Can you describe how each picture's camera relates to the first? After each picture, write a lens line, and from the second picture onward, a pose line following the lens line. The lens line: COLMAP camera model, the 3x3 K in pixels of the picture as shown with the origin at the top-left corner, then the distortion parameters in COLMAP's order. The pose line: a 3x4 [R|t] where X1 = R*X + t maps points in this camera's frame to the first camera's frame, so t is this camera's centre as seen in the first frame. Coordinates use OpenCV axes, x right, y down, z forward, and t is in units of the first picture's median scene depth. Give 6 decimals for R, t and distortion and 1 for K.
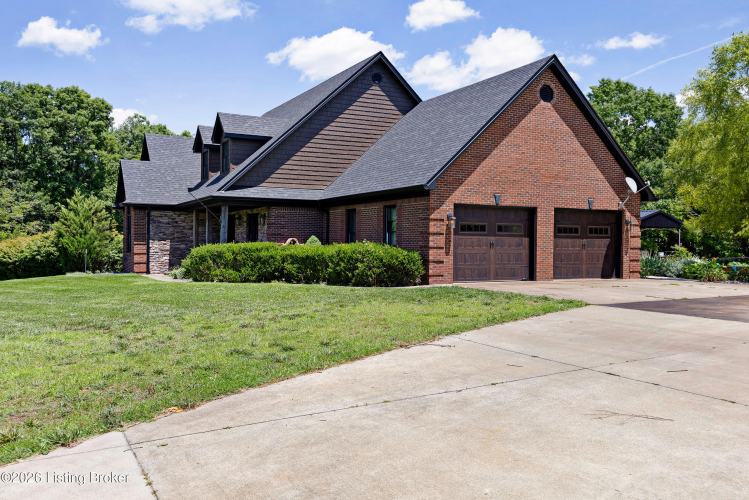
lens RADIAL K [[650.6, 0, 376.1], [0, 650.6, 242.7], [0, 0, 1]] dist [0.000315, 0.003014]
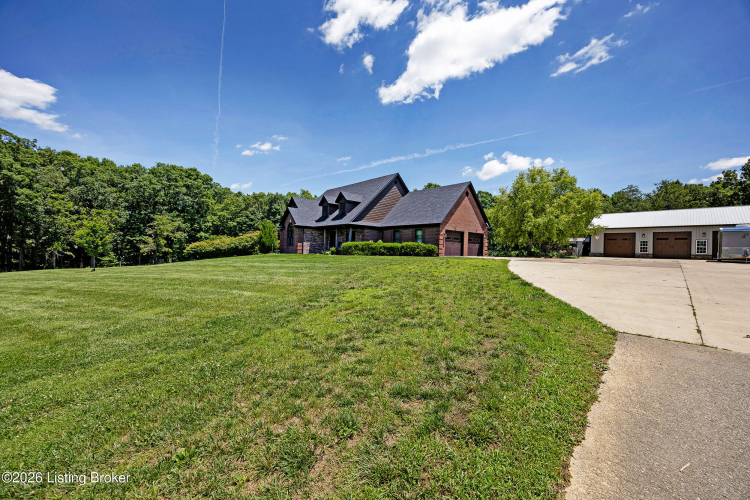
lens RADIAL K [[296.4, 0, 374.5], [0, 296.4, 252.3], [0, 0, 1]] dist [0.000146, 0.000146]
pose [[0.968008, 0.015032, 0.250469, -0.449691], [-0.018244, 0.999778, 0.010508, 0.029583], [-0.250256, -0.014742, 0.968068, -0.203713]]
